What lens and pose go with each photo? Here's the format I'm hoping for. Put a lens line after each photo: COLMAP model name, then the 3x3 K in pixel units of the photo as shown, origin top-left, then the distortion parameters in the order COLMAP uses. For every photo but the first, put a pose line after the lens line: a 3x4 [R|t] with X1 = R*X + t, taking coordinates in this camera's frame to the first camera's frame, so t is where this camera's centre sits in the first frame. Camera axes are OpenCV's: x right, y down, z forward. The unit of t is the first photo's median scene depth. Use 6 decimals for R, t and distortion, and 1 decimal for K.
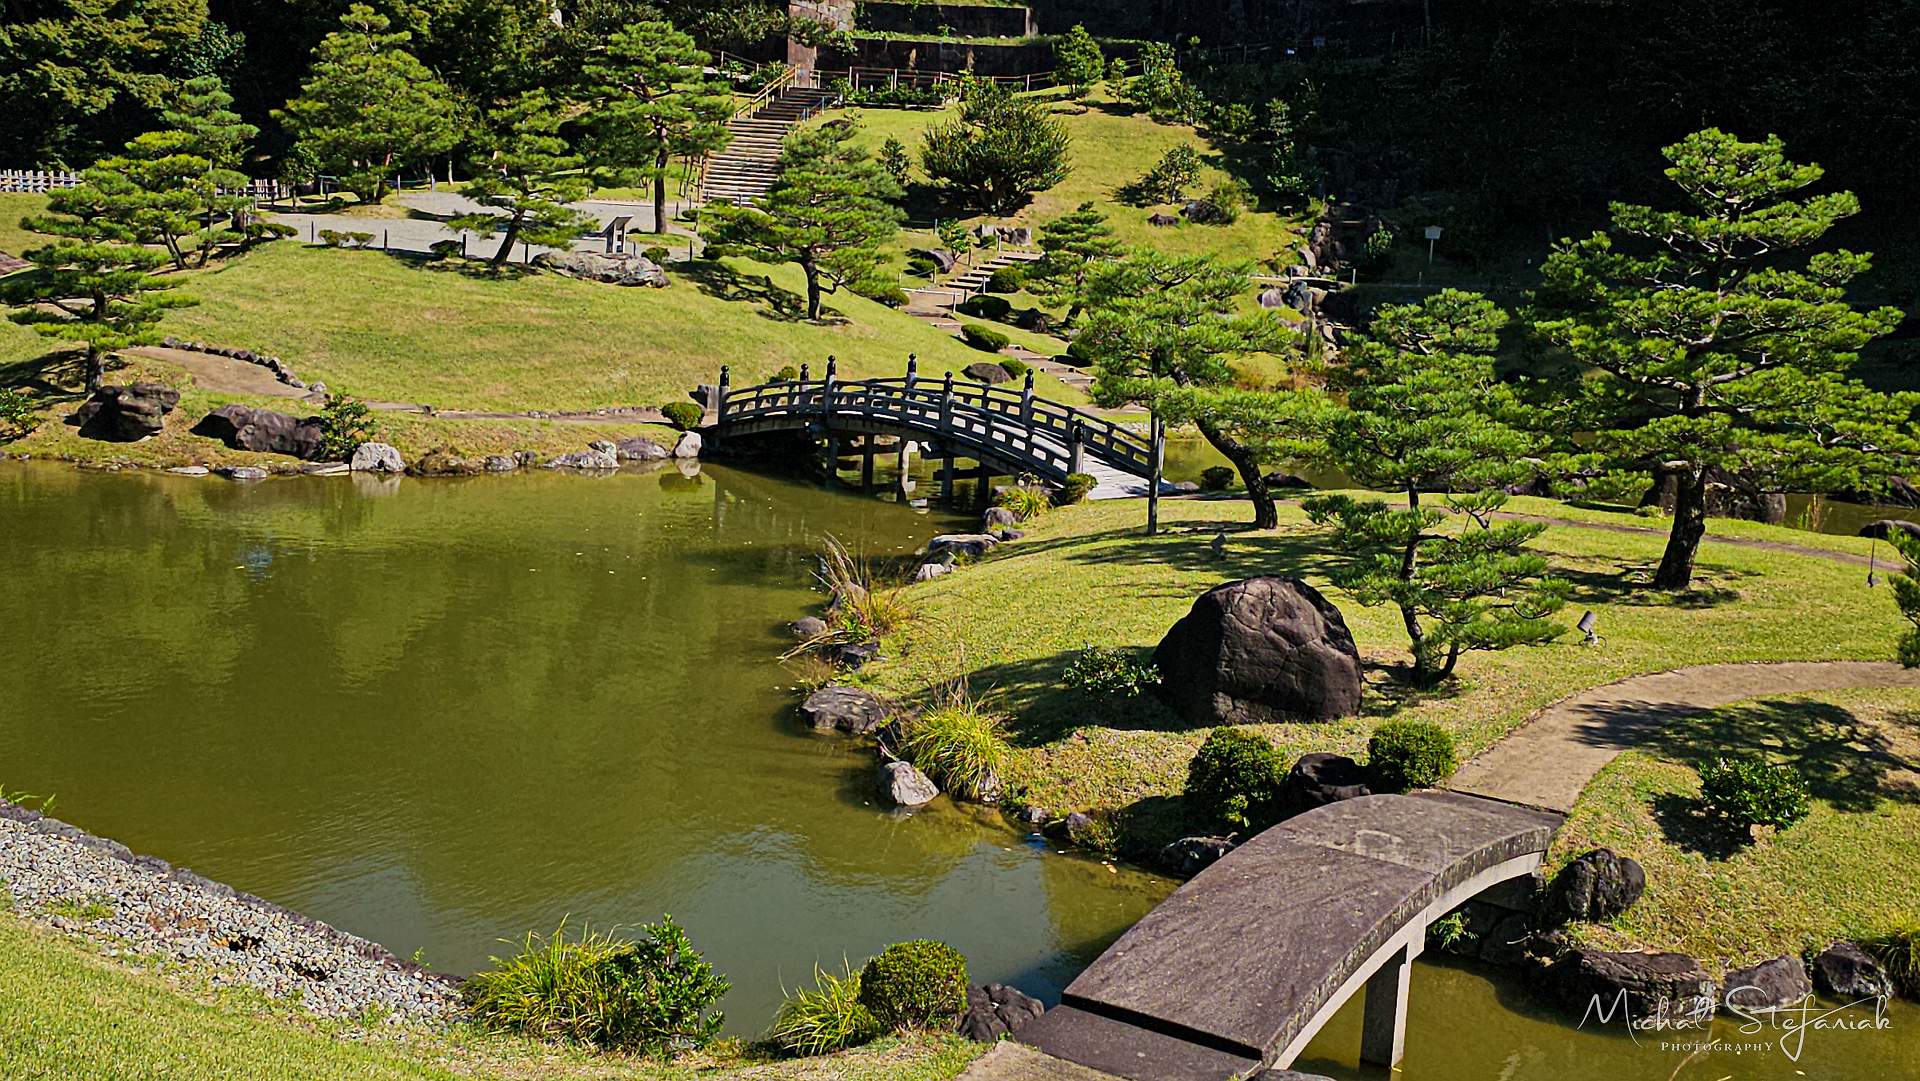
lens RADIAL K [[2113.9, 0, 958.3], [0, 2113.9, 521.0], [0, 0, 1]] dist [0.176733, -0.455456]
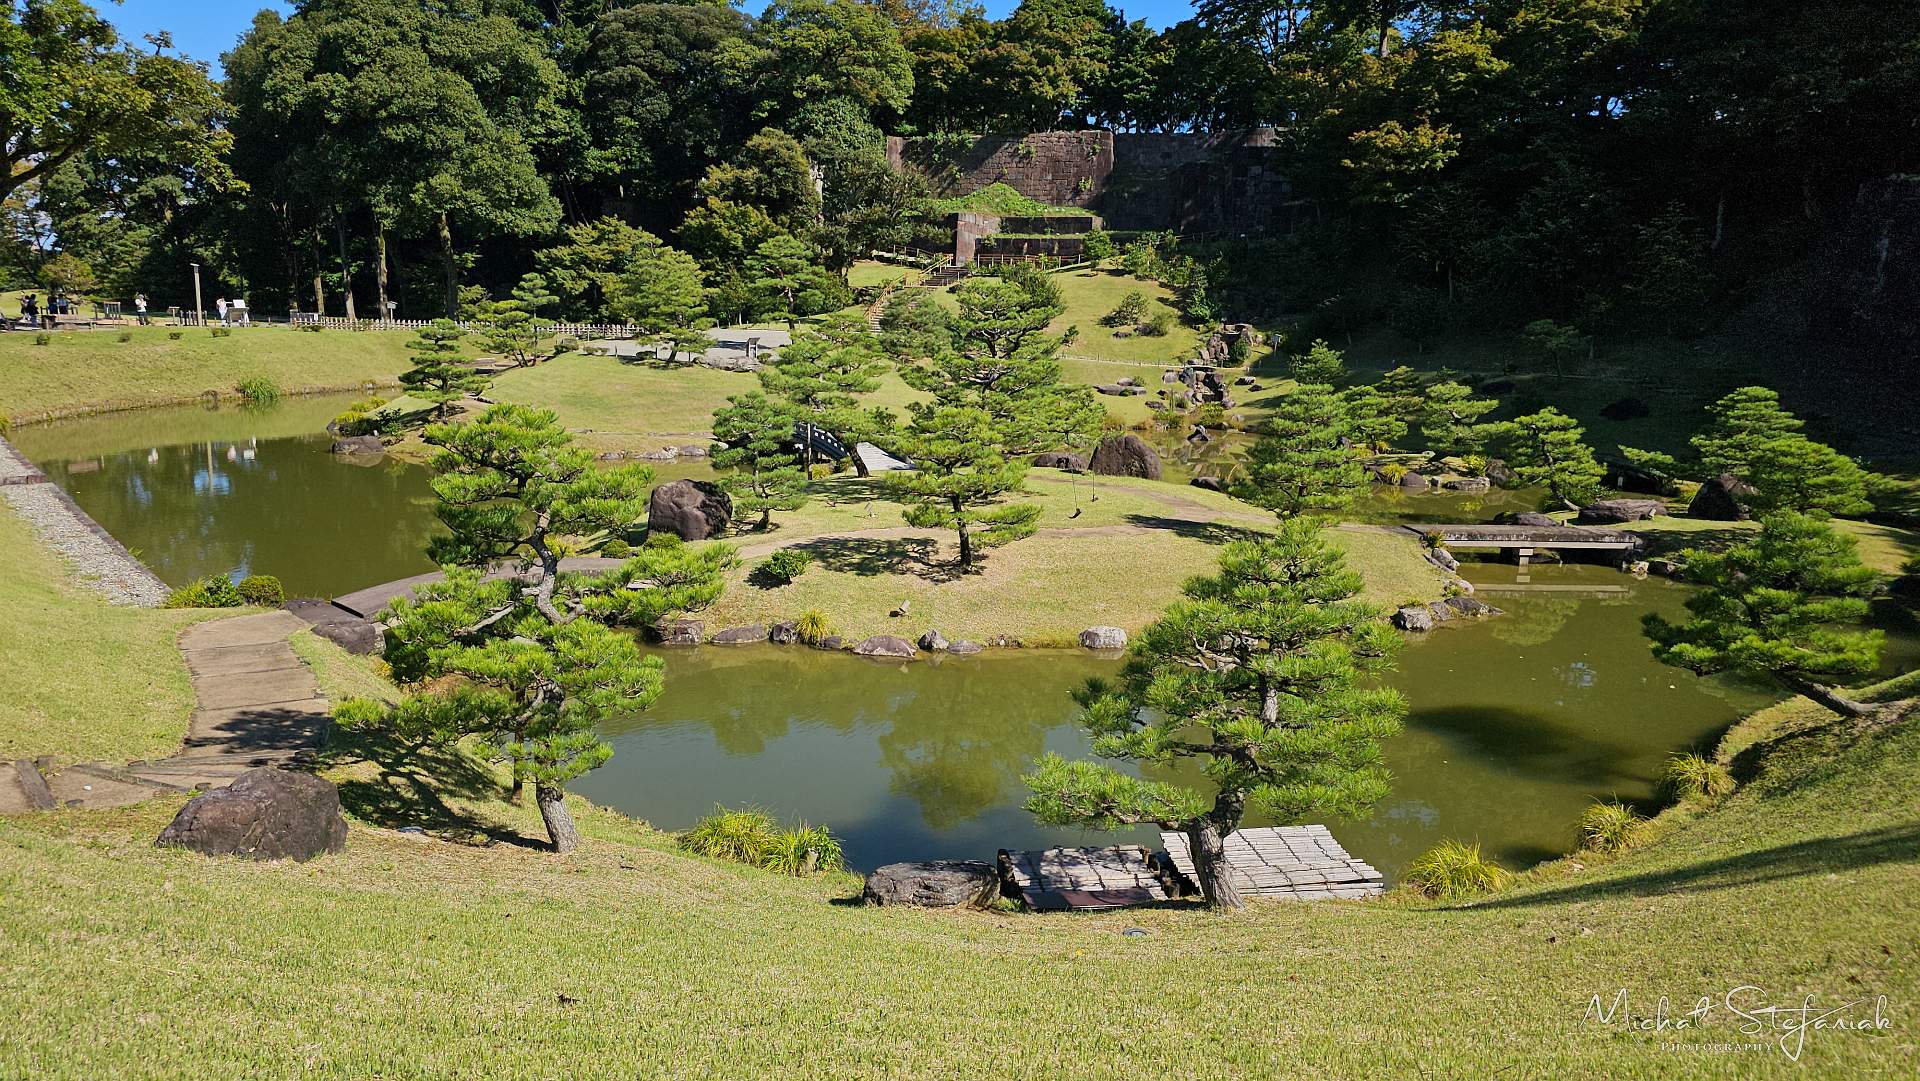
lens RADIAL K [[1285.7, 0, 967.9], [0, 1285.7, 532.7], [0, 0, 1]] dist [0.065088, -0.068093]
pose [[0.978375, 0.008233, -0.206677, 0.307374], [-0.007548, 0.999963, 0.004102, 0.031321], [0.206703, -0.002453, 0.978401, -0.119433]]
